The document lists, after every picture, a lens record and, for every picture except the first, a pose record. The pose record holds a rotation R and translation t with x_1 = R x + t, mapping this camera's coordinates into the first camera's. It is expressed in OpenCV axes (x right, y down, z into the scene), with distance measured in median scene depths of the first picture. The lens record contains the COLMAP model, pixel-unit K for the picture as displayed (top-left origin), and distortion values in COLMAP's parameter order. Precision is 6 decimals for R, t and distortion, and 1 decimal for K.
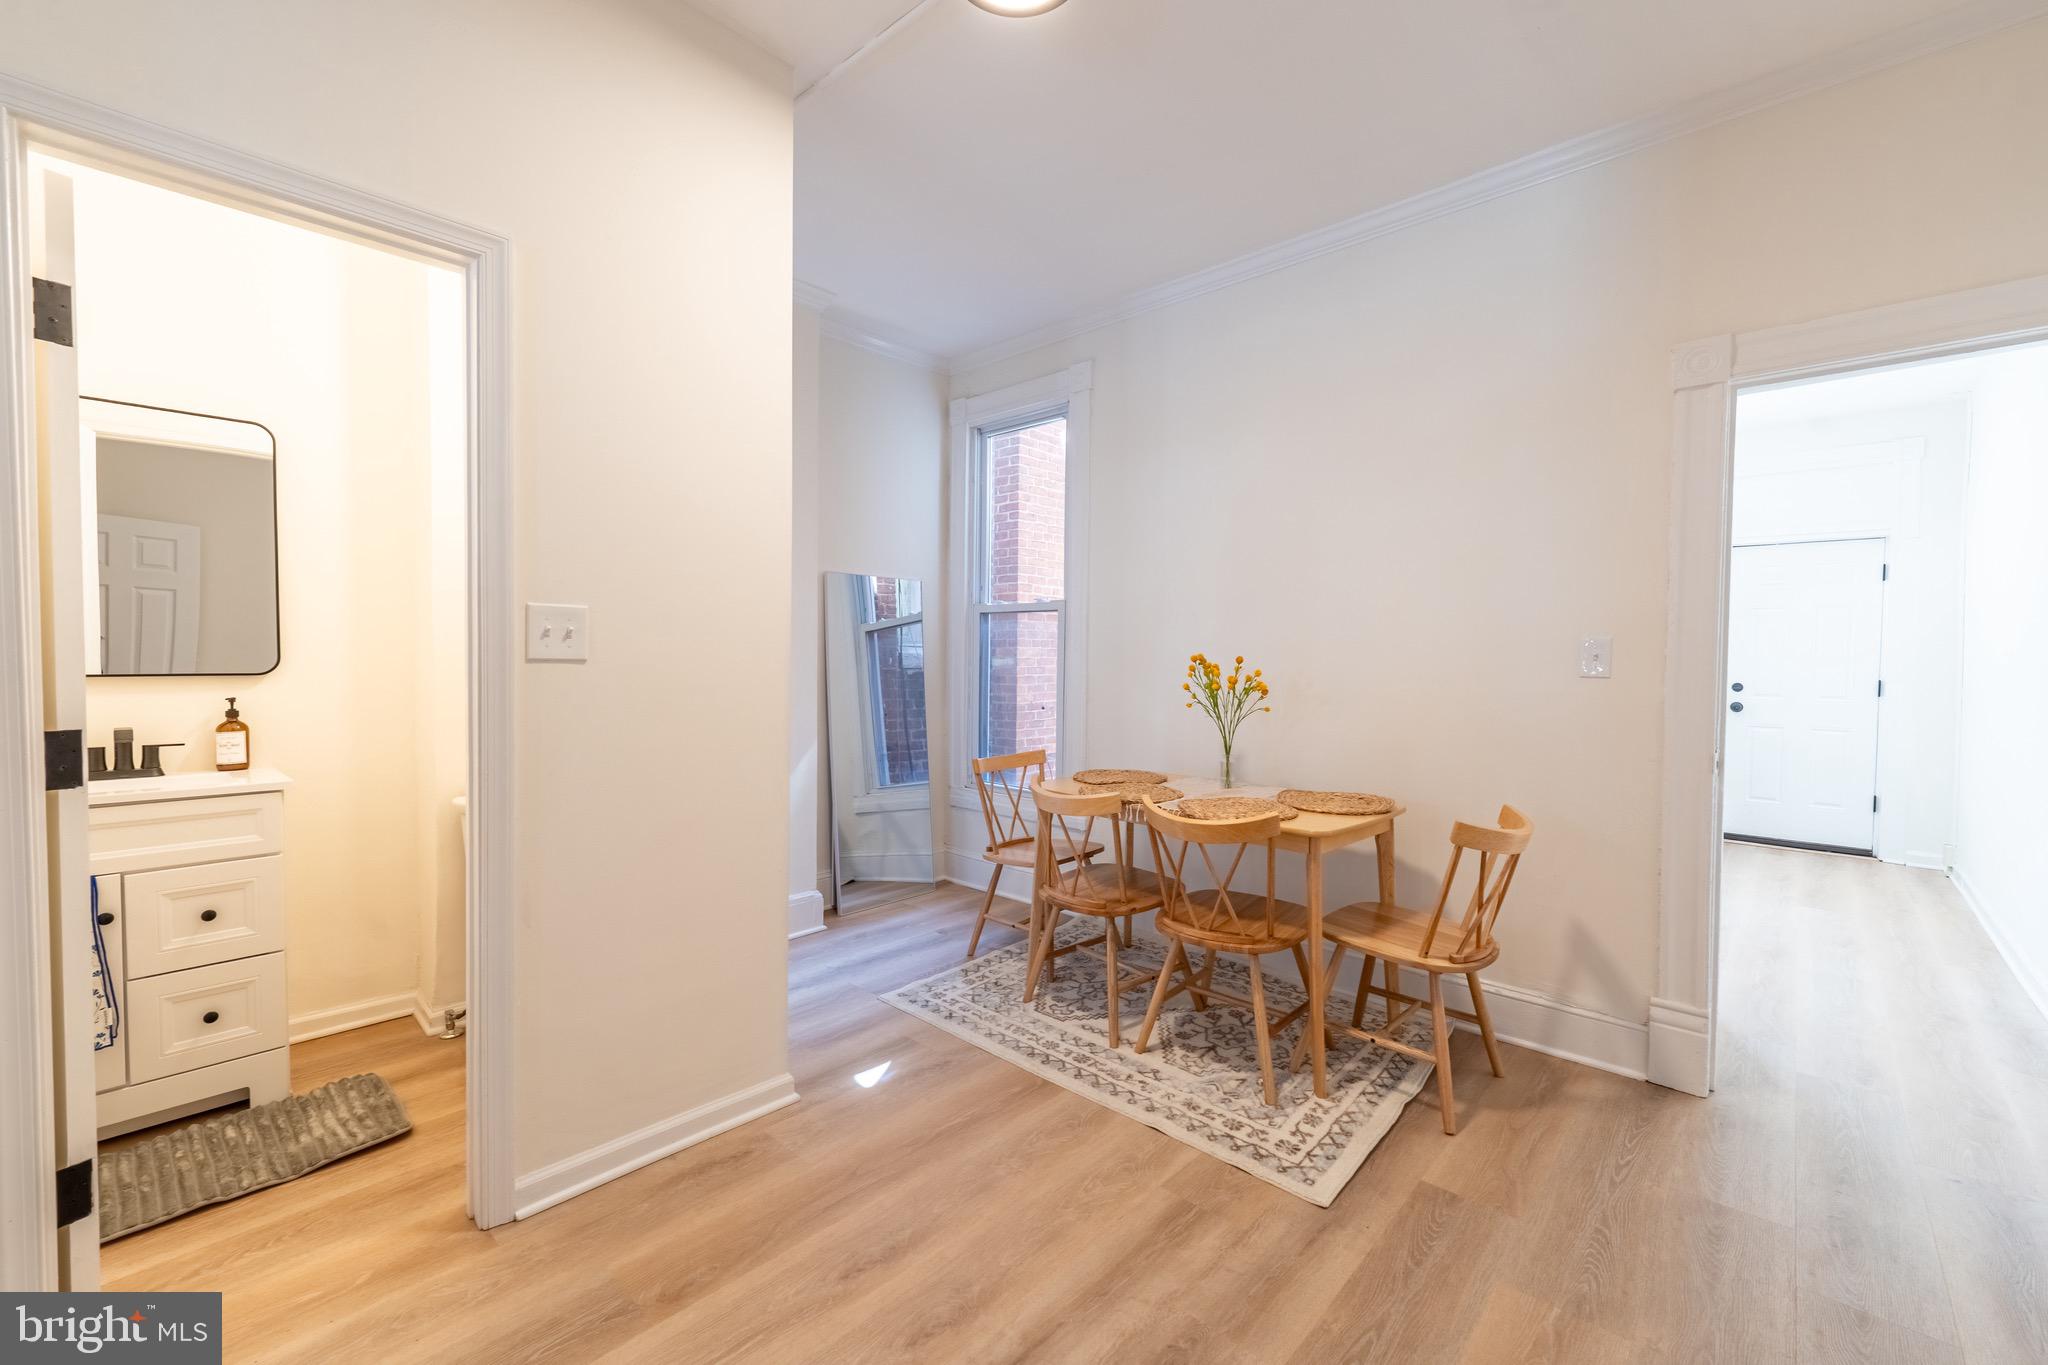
lens RADIAL K [[838.1, 0, 1024.0], [0, 838.1, 682.5], [0, 0, 1]] dist [0.002147, 0.000444]
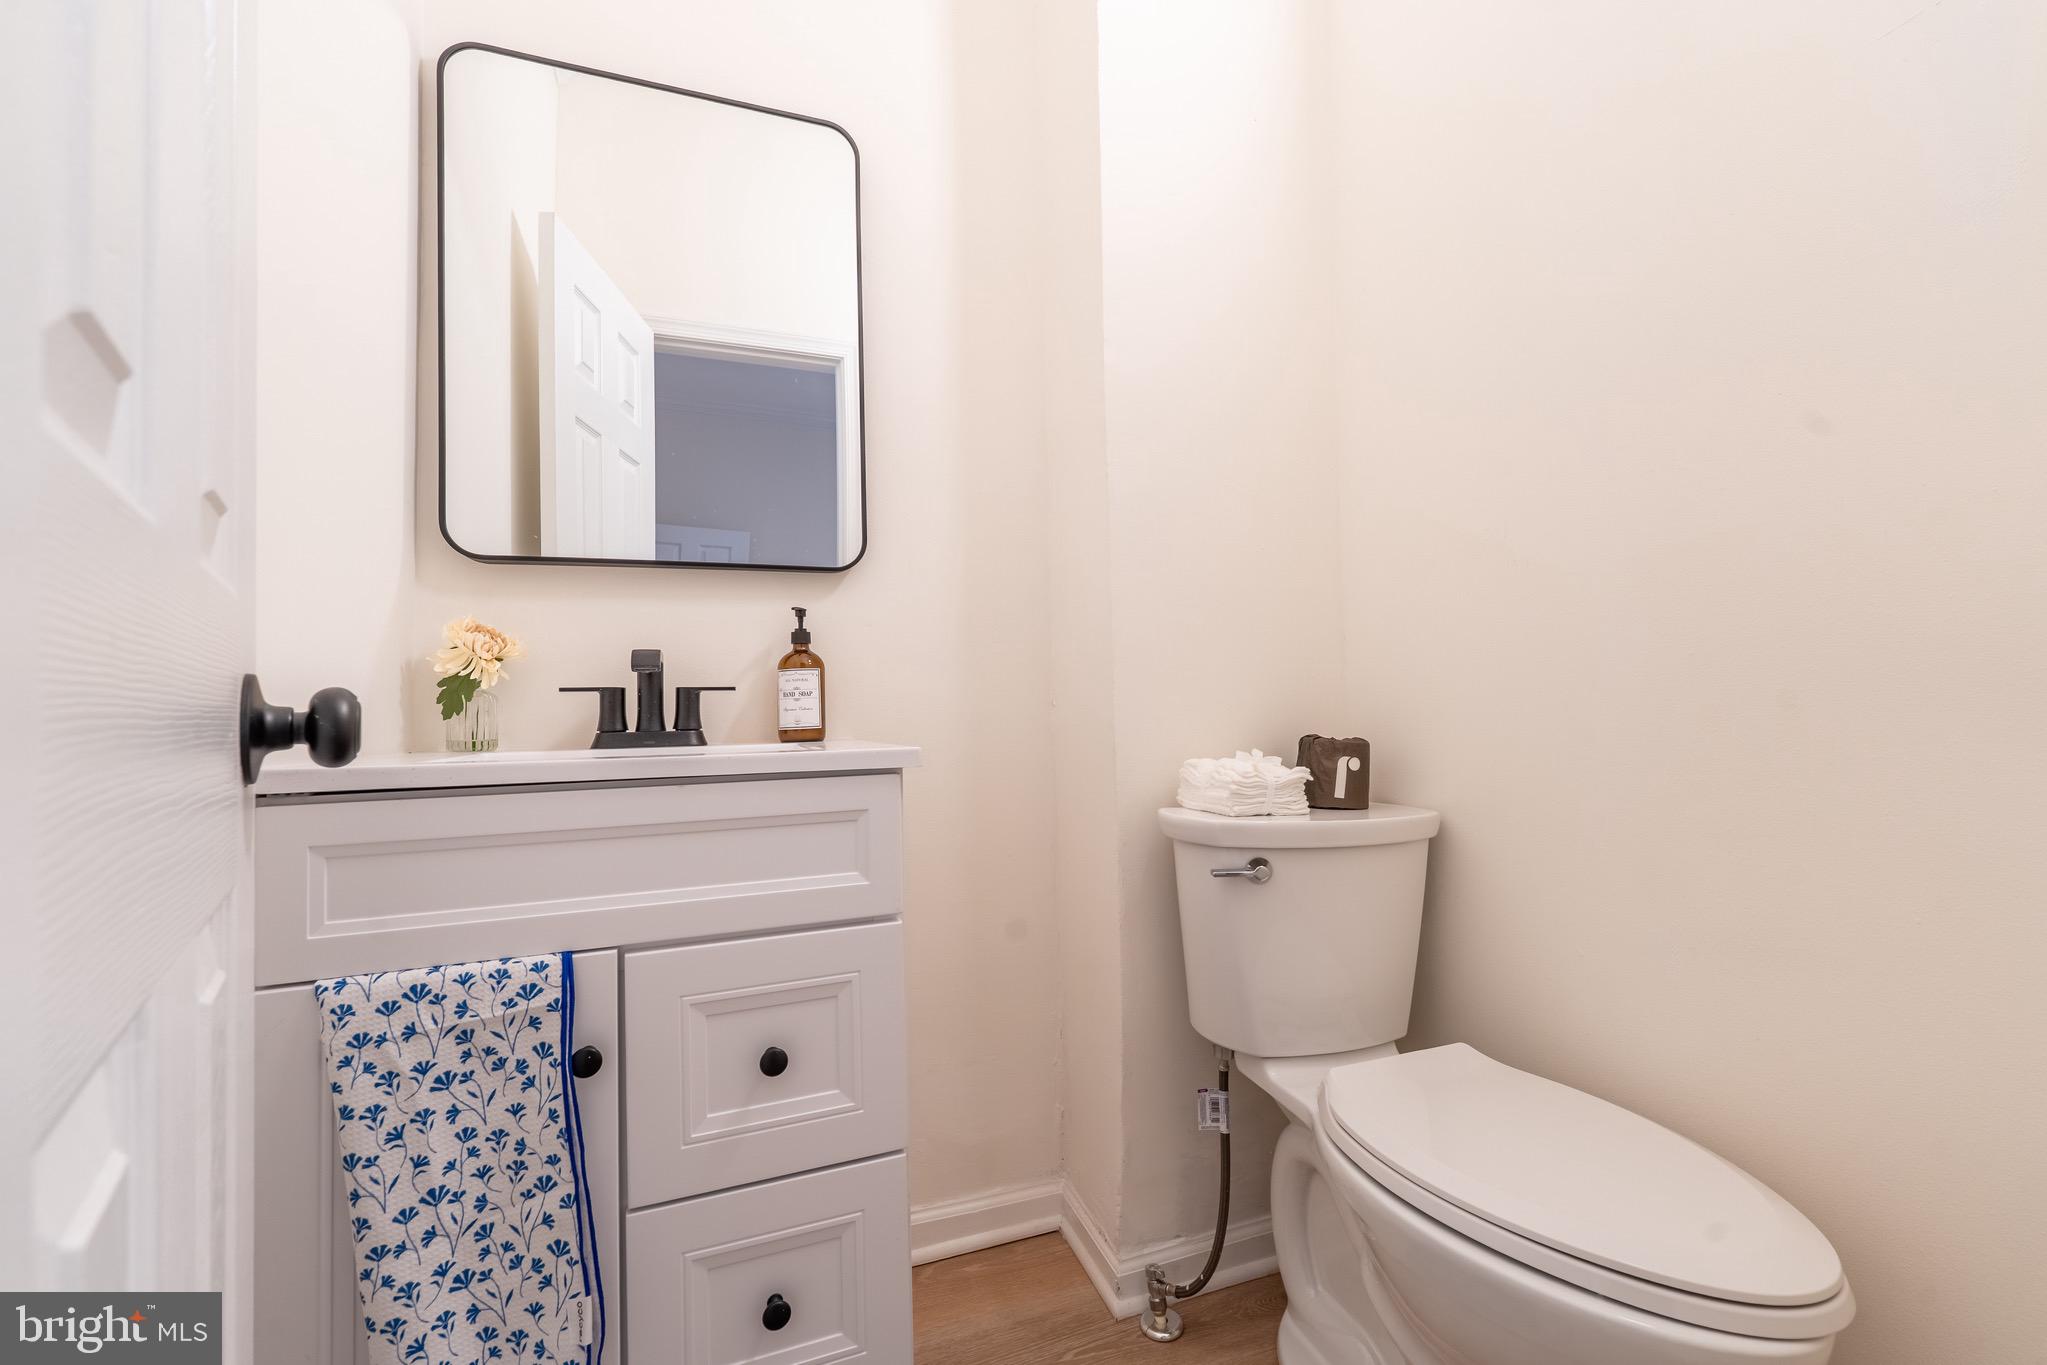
lens RADIAL K [[837.7, 0, 1023.5], [0, 837.7, 682.5], [0, 0, 1]] dist [0.002147, 0.000444]
pose [[0.896841, -0.036243, -0.440866, -0.612003], [0.012513, 0.998318, -0.056616, 0.104868], [0.442177, 0.045259, 0.895785, 0.616384]]
